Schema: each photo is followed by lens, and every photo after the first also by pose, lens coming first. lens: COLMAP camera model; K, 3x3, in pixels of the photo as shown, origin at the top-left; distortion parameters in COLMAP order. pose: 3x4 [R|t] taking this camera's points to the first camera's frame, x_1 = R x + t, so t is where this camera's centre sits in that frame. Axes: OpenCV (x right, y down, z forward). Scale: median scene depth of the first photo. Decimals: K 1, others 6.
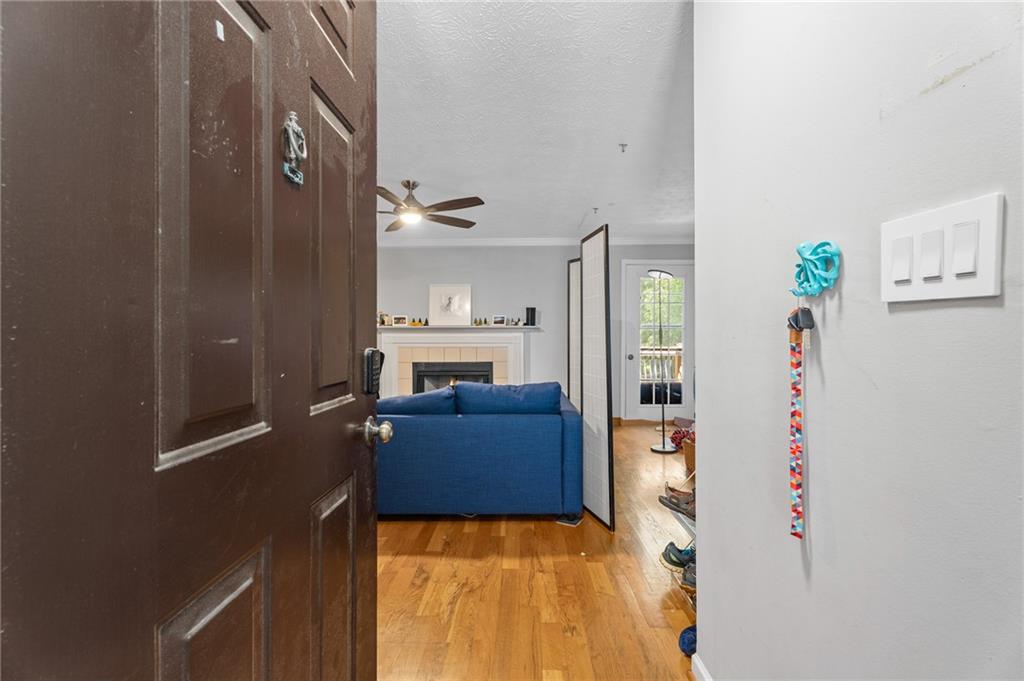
lens RADIAL K [[452.4, 0, 509.9], [0, 452.4, 339.9], [0, 0, 1]] dist [0.001412, -0.000012]
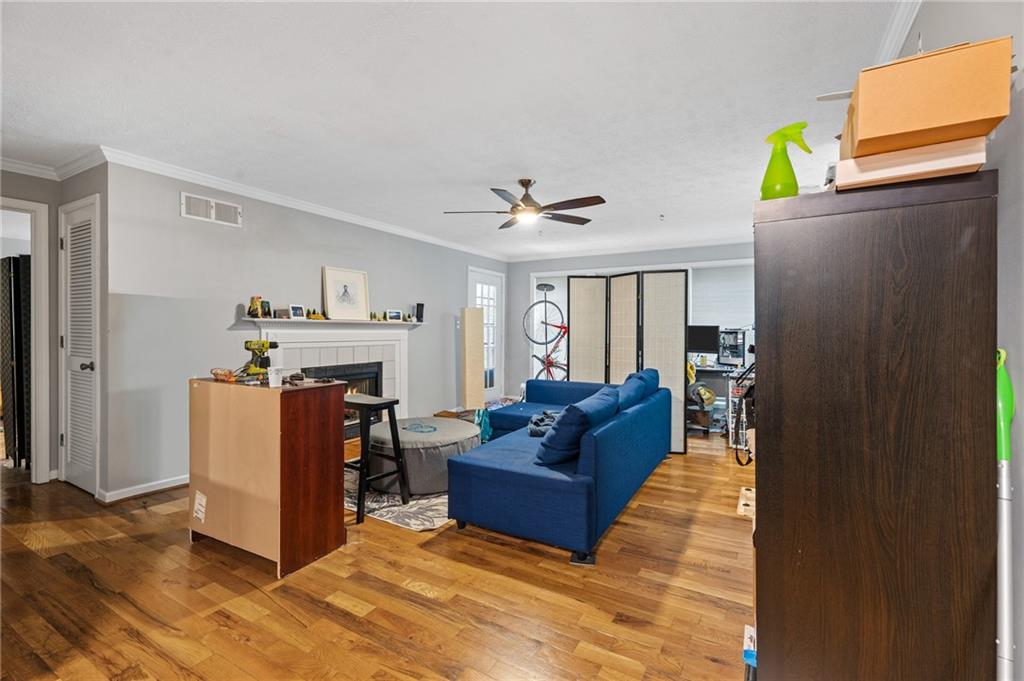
lens RADIAL K [[452.4, 0, 509.7], [0, 452.4, 337.1], [0, 0, 1]] dist [0.001412, -0.000012]
pose [[0.475353, -0.006383, 0.879772, -0.713962], [-0.003772, 0.999950, 0.009293, -0.009146], [-0.879787, -0.007736, 0.475305, 0.362980]]
